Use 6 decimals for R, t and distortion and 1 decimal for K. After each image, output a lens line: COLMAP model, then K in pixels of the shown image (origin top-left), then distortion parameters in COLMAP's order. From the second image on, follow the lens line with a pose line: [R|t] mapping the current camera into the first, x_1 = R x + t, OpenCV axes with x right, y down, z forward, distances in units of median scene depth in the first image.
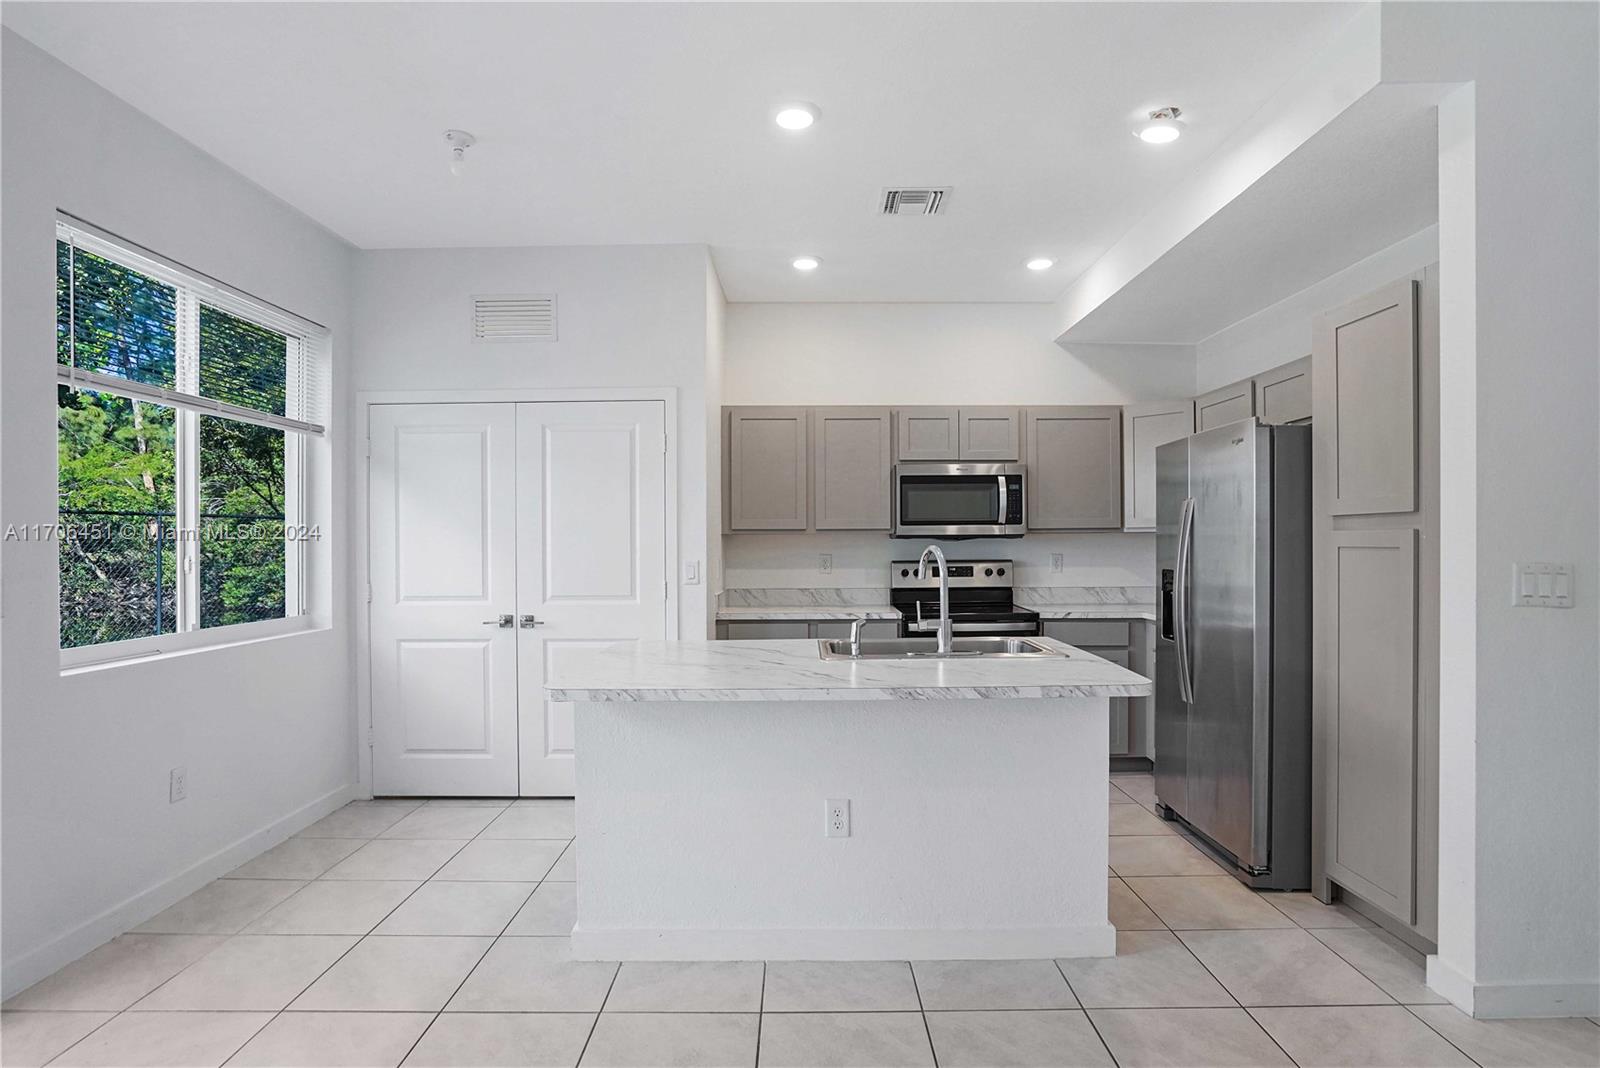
lens RADIAL K [[829.1, 0, 801.7], [0, 829.1, 541.2], [0, 0, 1]] dist [-0.060818, 0.040897]
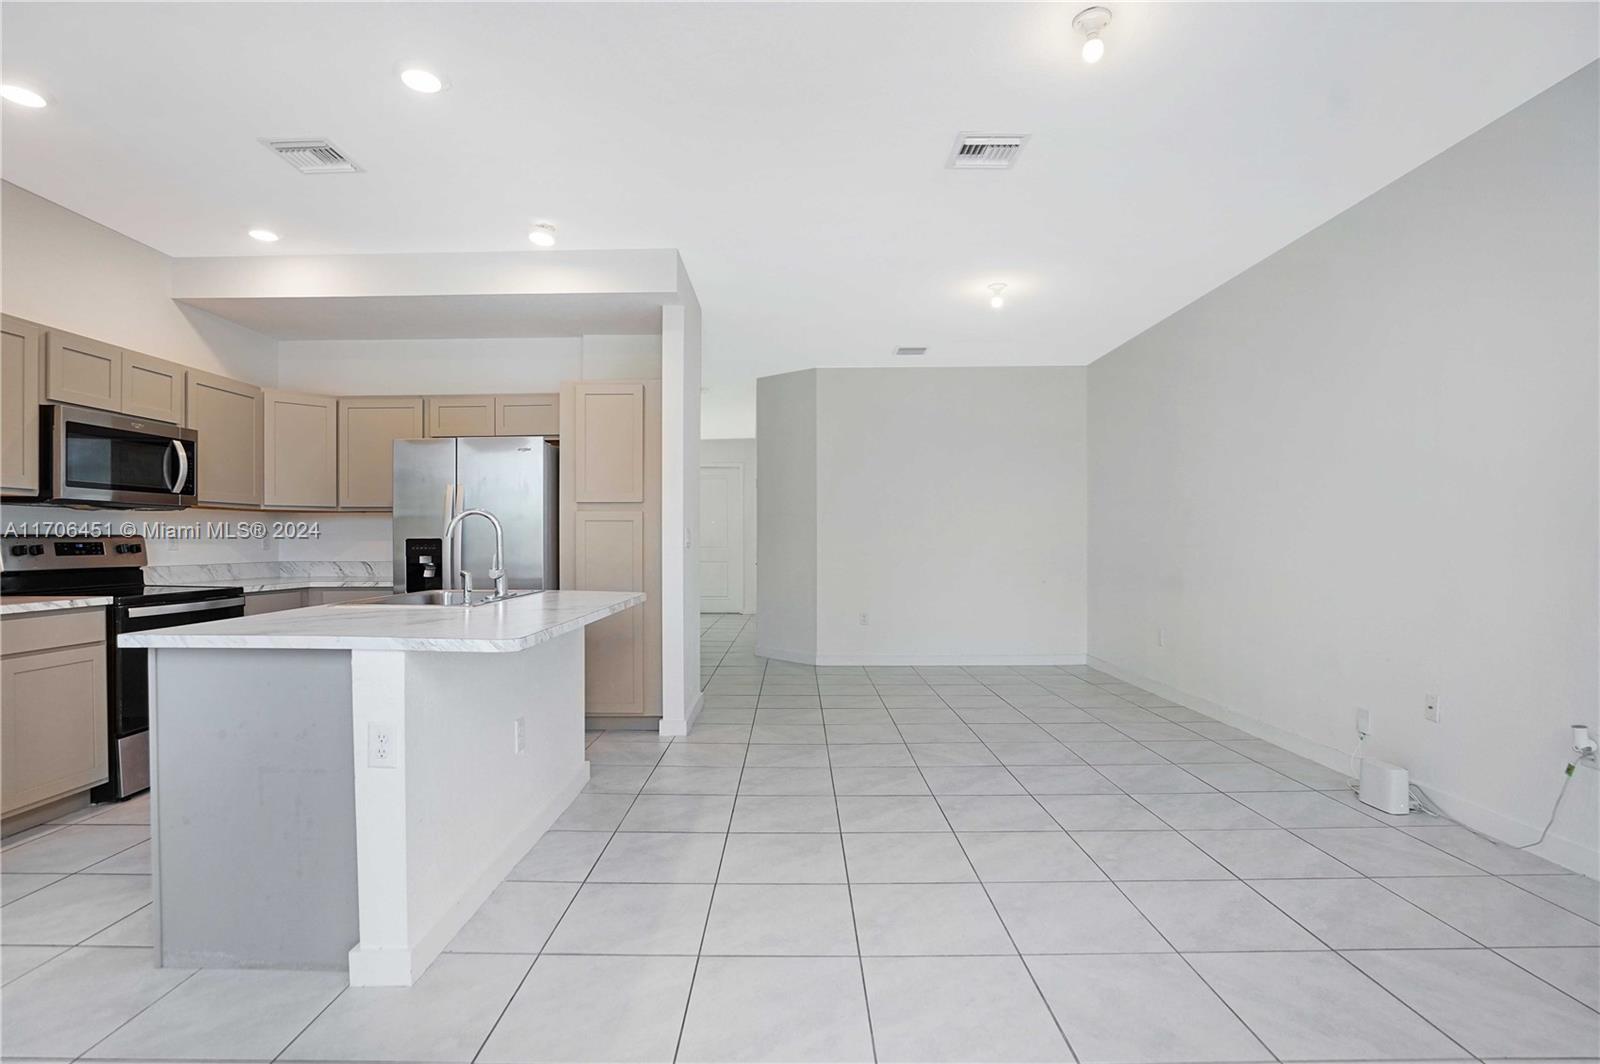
lens RADIAL K [[759.9, 0, 808.2], [0, 759.9, 542.2], [0, 0, 1]] dist [-0.059474, 0.020719]
pose [[-0.009539, 0.002983, 0.999950, -0.590349], [-0.001868, 0.999994, -0.003001, 0.034988], [-0.999953, -0.001897, -0.009533, 0.337599]]
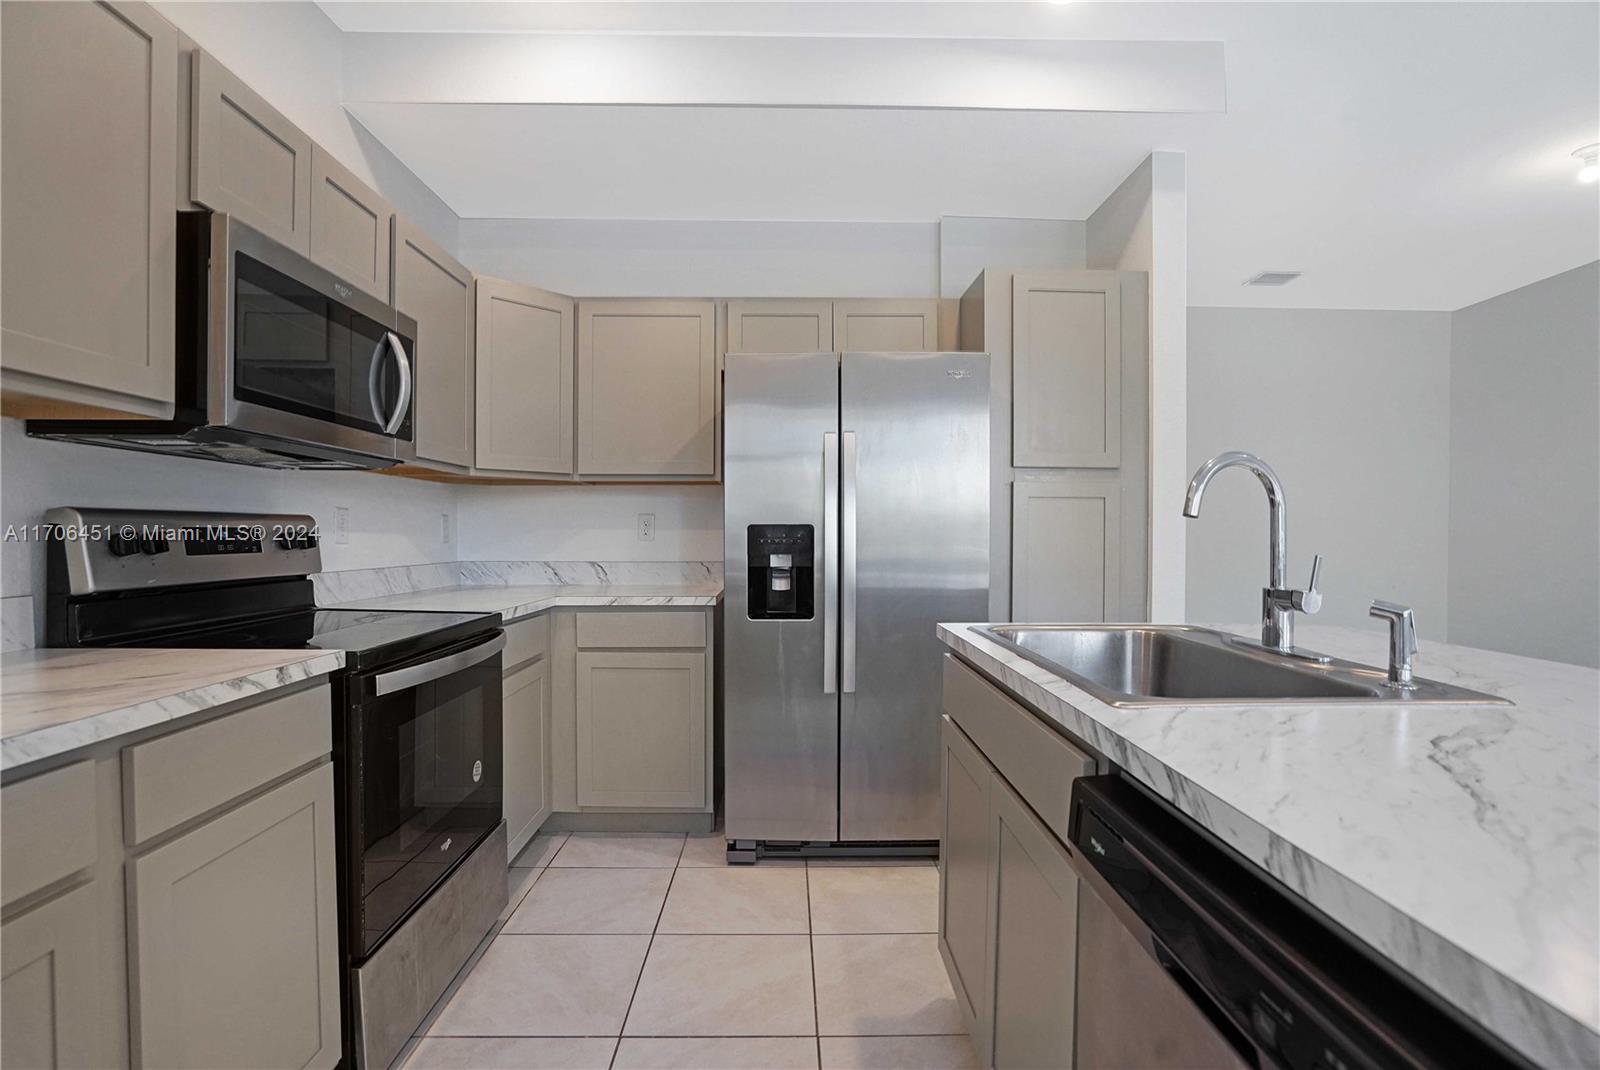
lens RADIAL K [[759.9, 0, 808.2], [0, 759.9, 545.2], [0, 0, 1]] dist [-0.059474, 0.020719]
pose [[-0.034775, -0.009030, 0.999354, -0.198520], [-0.004120, 0.999952, 0.008892, 0.038708], [-0.999387, -0.003808, -0.034811, 0.817742]]
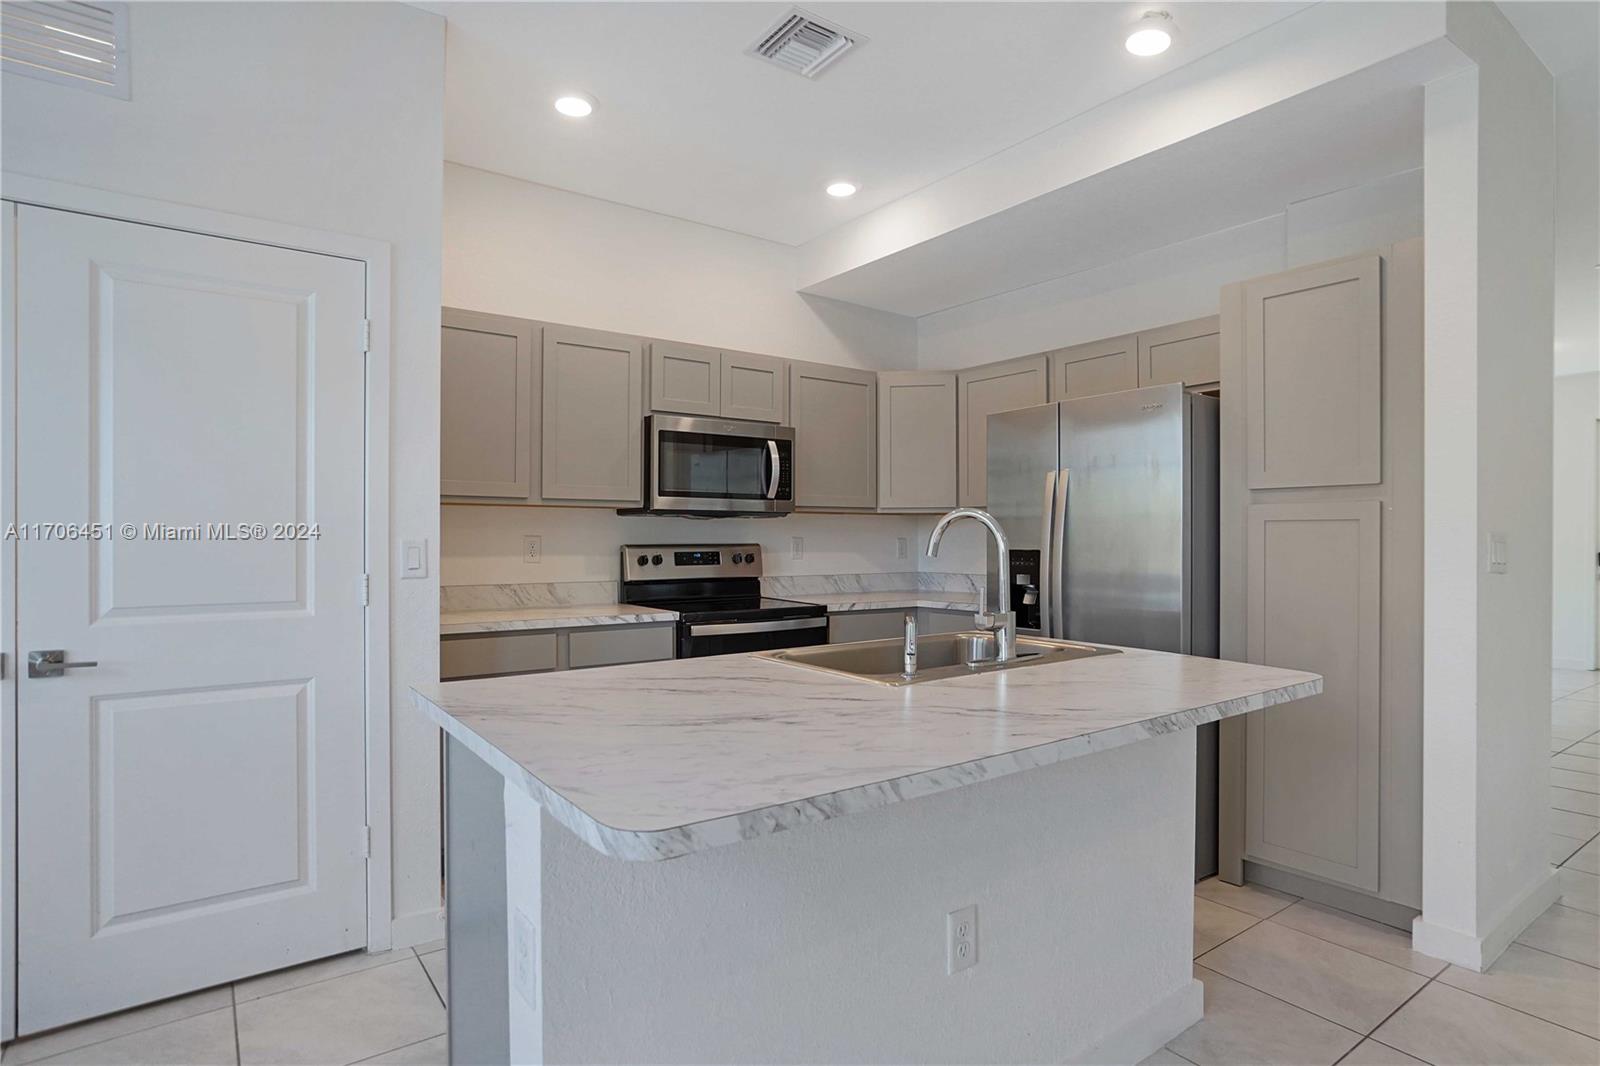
lens RADIAL K [[850.4, 0, 796.0], [0, 850.4, 536.7], [0, 0, 1]] dist [-0.056938, 0.040278]
pose [[0.808782, 0.006441, 0.588073, -0.245069], [-0.005475, 0.999979, -0.003421, 0.020450], [-0.588083, -0.000453, 0.808801, 0.318909]]
